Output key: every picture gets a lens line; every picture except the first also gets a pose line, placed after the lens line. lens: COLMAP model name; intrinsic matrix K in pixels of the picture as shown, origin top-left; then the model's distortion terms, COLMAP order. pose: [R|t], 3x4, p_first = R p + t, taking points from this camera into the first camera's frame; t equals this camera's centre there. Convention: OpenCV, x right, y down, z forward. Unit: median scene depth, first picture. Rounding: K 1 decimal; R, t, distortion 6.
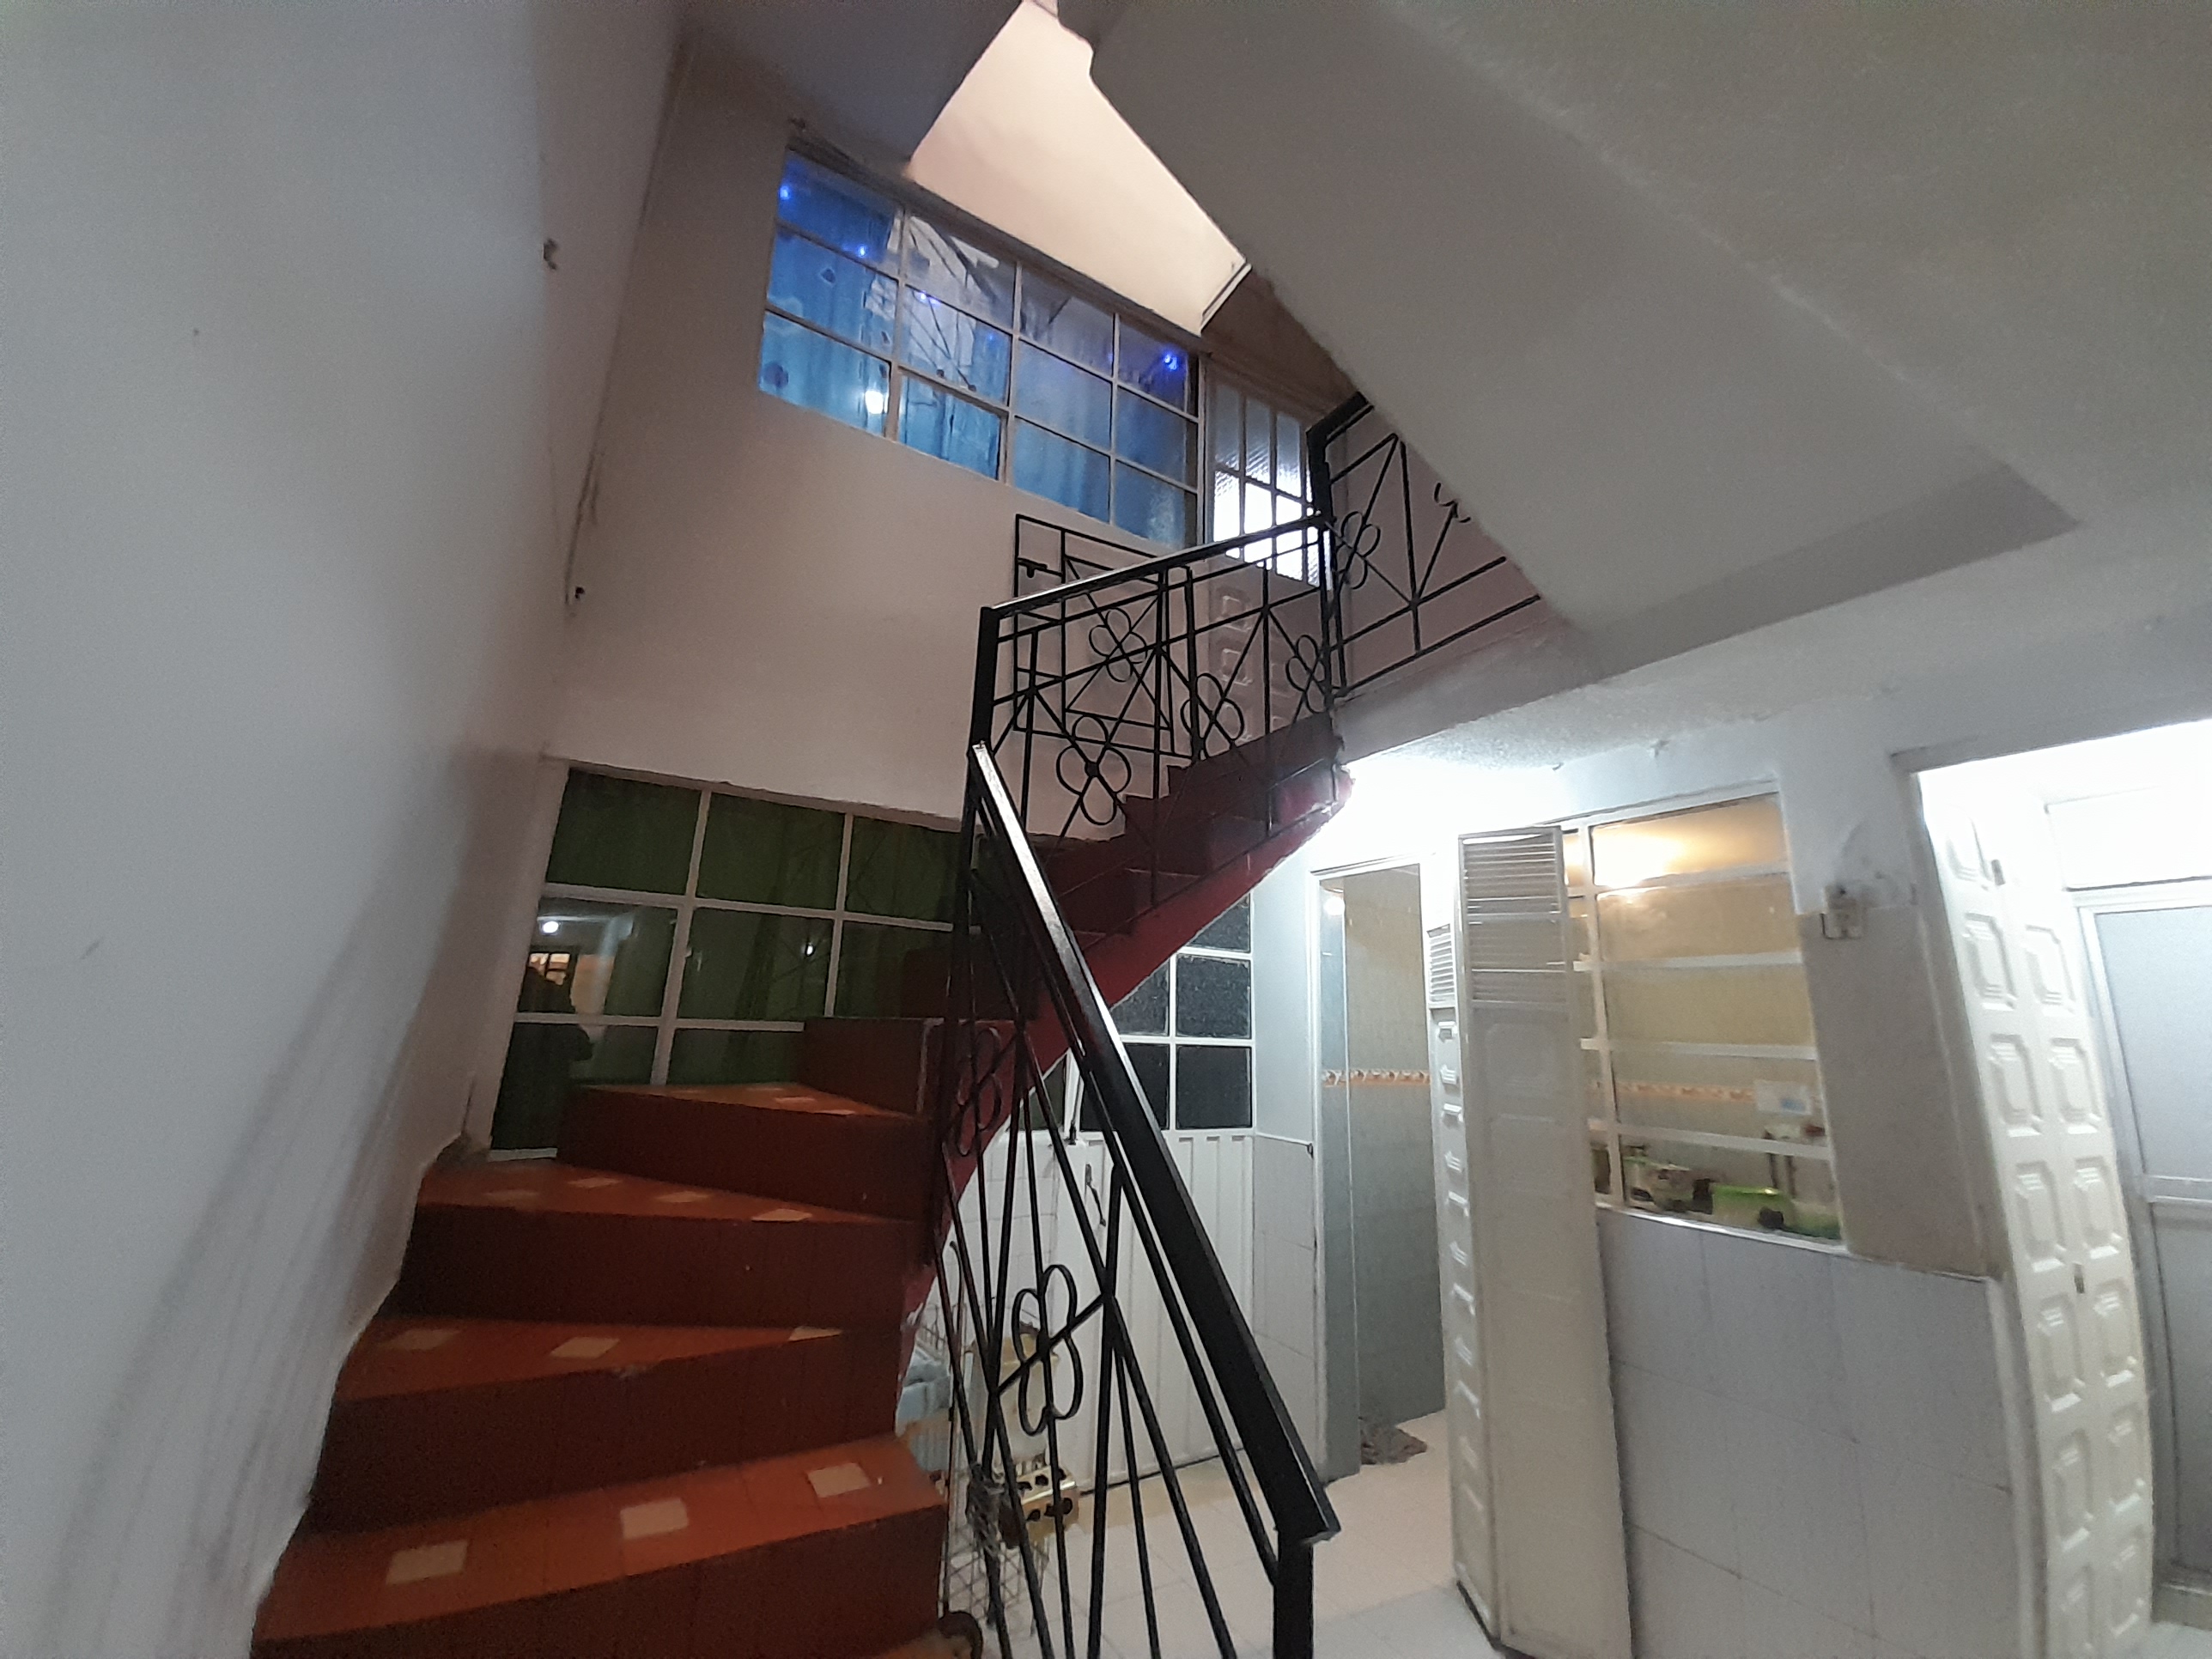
lens RADIAL K [[864.1, 0, 1098.7], [0, 864.1, 812.9], [0, 0, 1]] dist [0.031896, -0.020688]
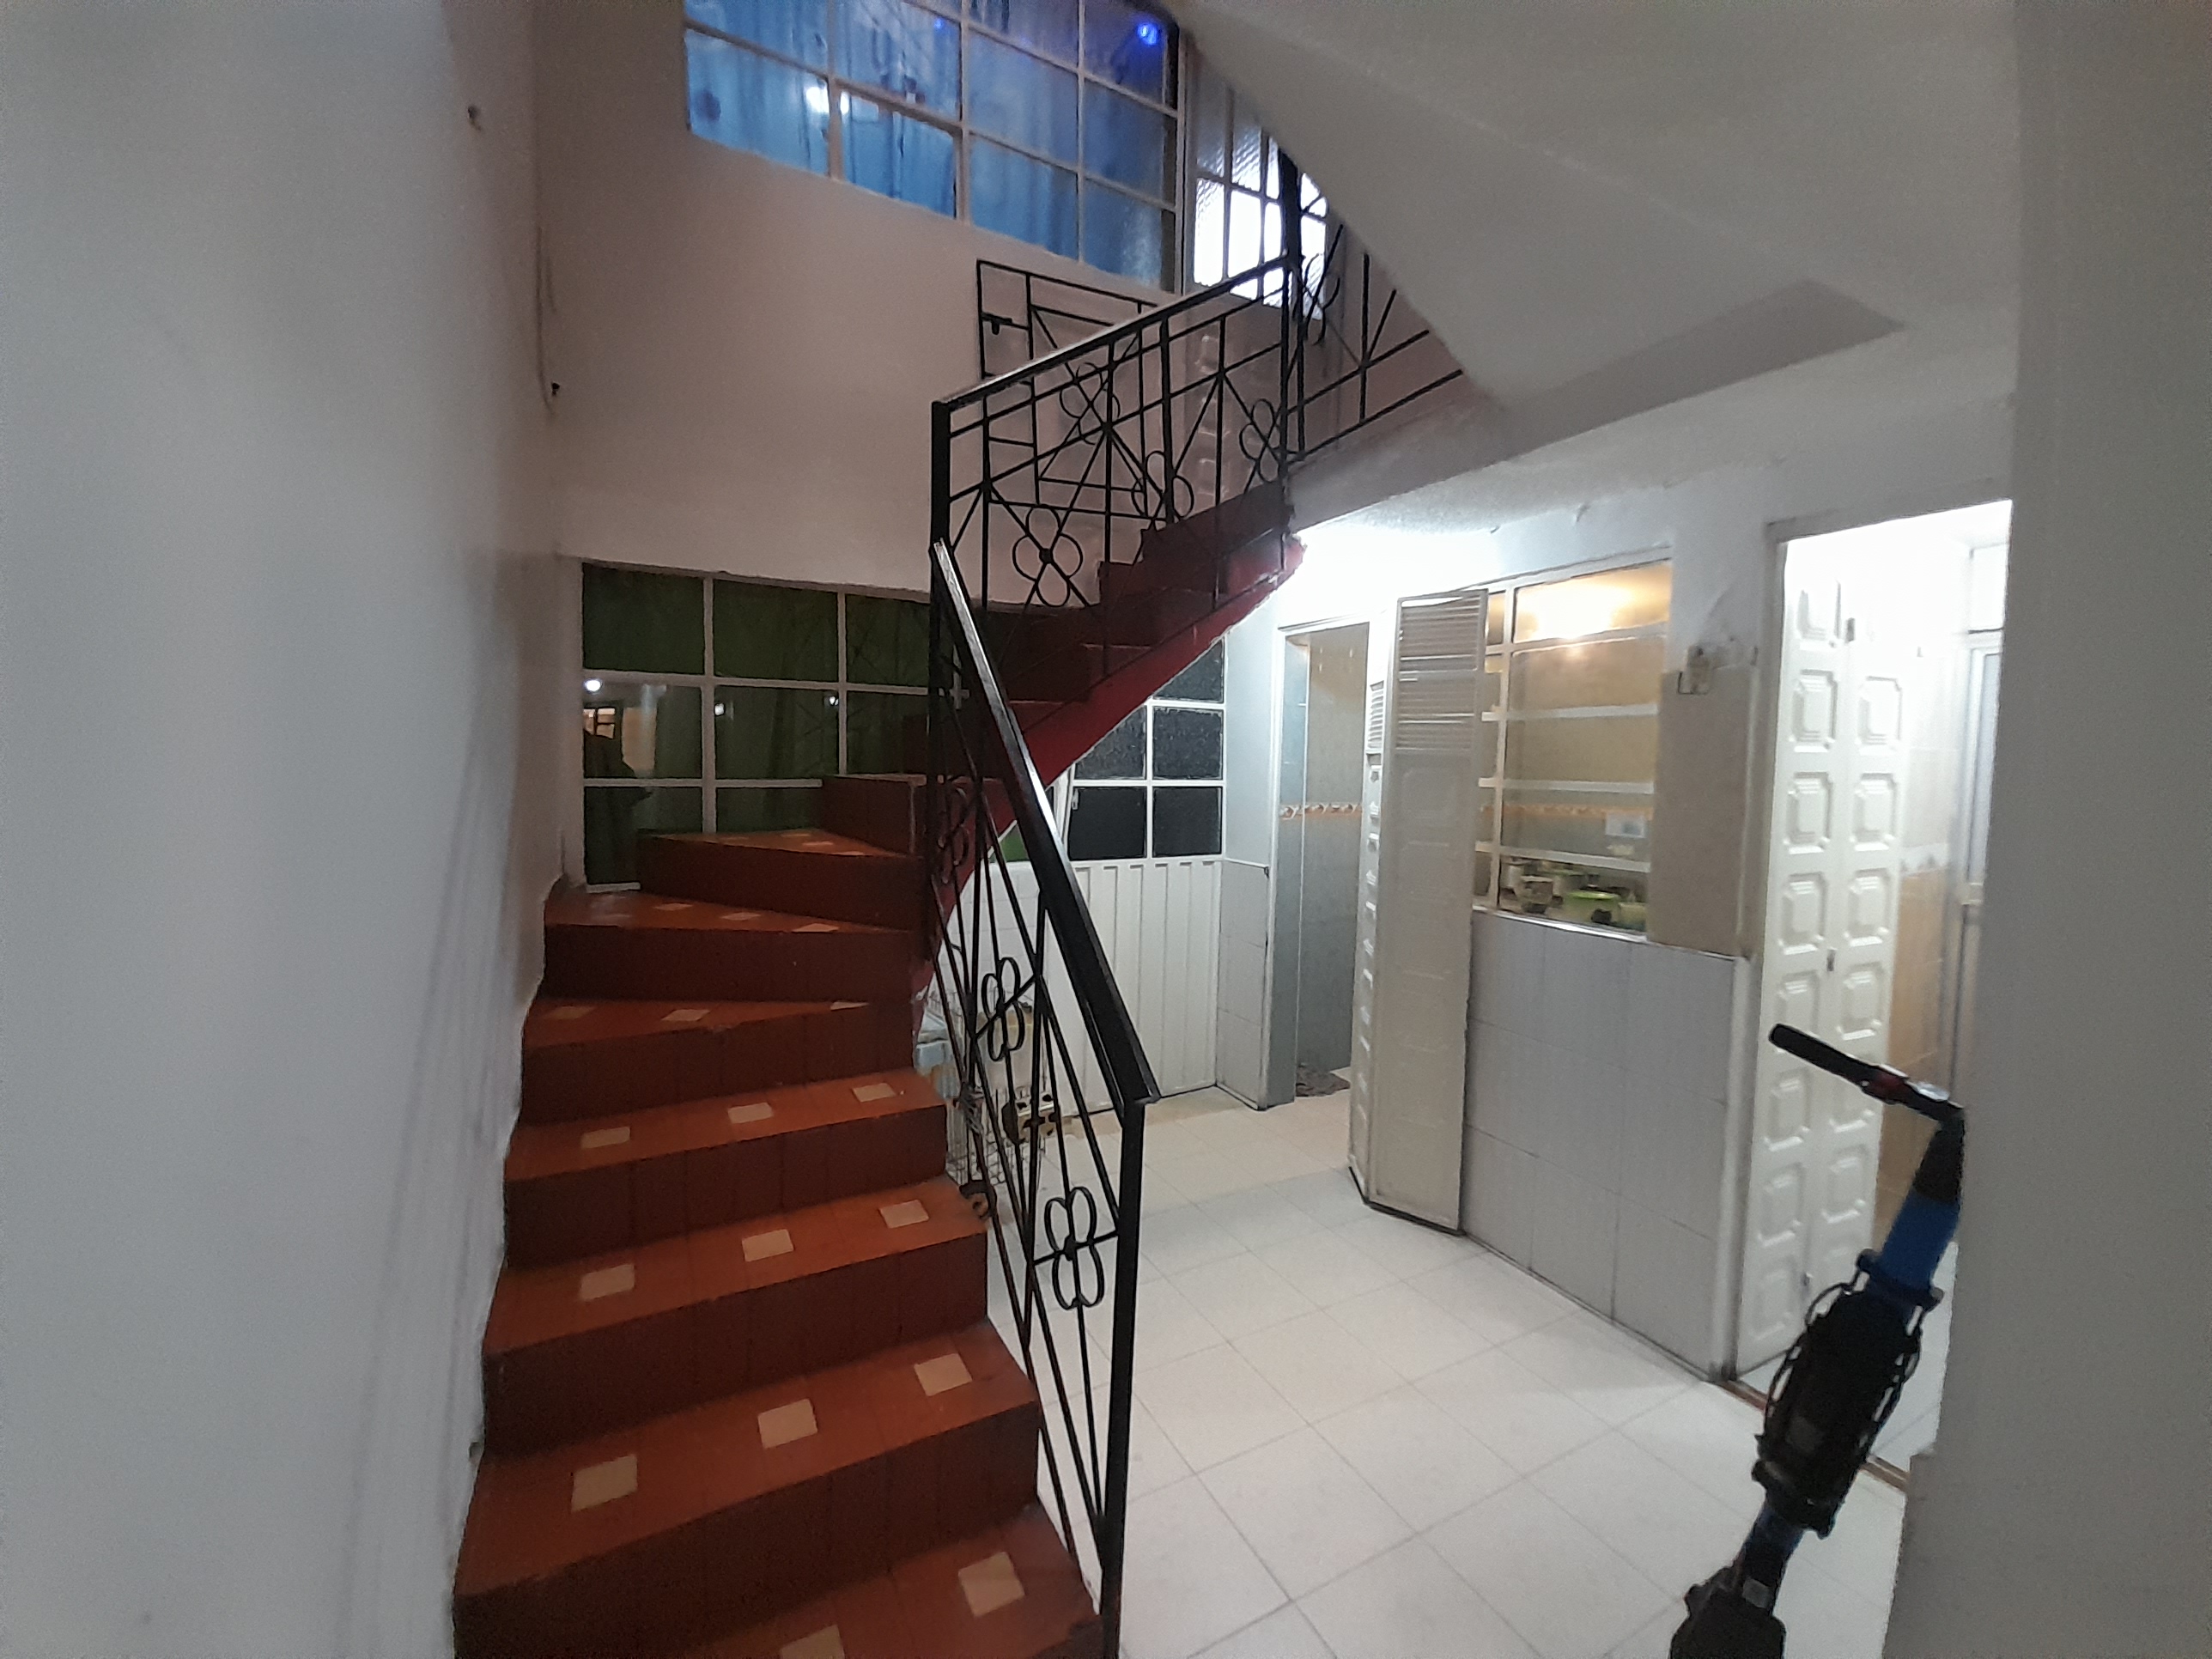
lens RADIAL K [[864.1, 0, 1098.7], [0, 864.1, 812.9], [0, 0, 1]] dist [0.031896, -0.020688]
pose [[0.999035, -0.021944, -0.038033, 0.086113], [0.032342, 0.953595, 0.299350, -0.061417], [0.029699, -0.300291, 0.953385, -0.137005]]
